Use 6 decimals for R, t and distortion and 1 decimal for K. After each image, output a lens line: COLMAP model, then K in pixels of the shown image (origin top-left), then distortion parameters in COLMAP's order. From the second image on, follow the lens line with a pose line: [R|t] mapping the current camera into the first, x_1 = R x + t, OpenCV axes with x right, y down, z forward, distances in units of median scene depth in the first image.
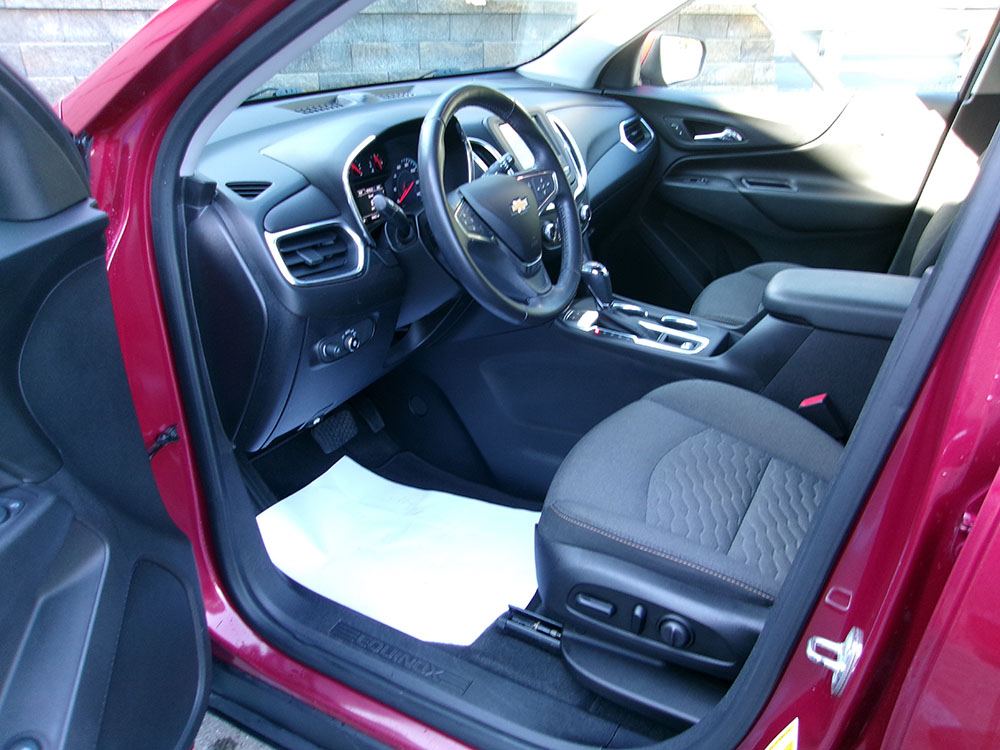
lens RADIAL K [[785.0, 0, 505.3], [0, 785.0, 379.7], [0, 0, 1]] dist [-0.016435, 0.029084]
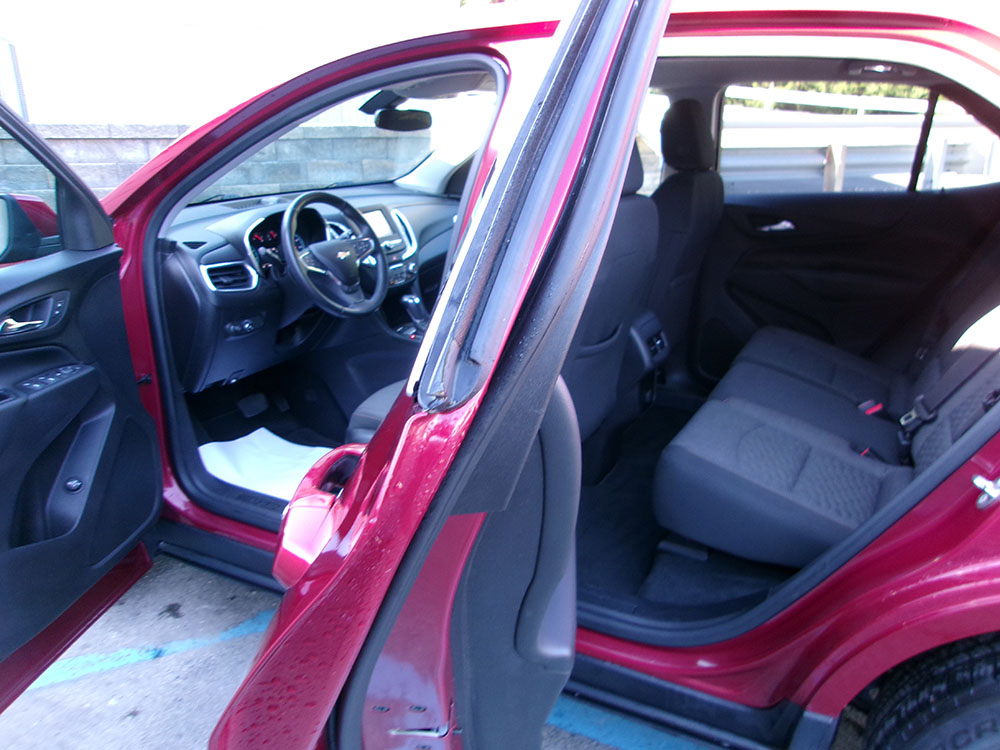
lens RADIAL K [[785.0, 0, 497.6], [0, 785.0, 375.7], [0, 0, 1]] dist [-0.016435, 0.029084]
pose [[0.999902, -0.009589, 0.010236, 0.351262], [0.010836, 0.991495, -0.129696, 0.296109], [-0.008906, 0.129794, 0.991501, -0.775958]]
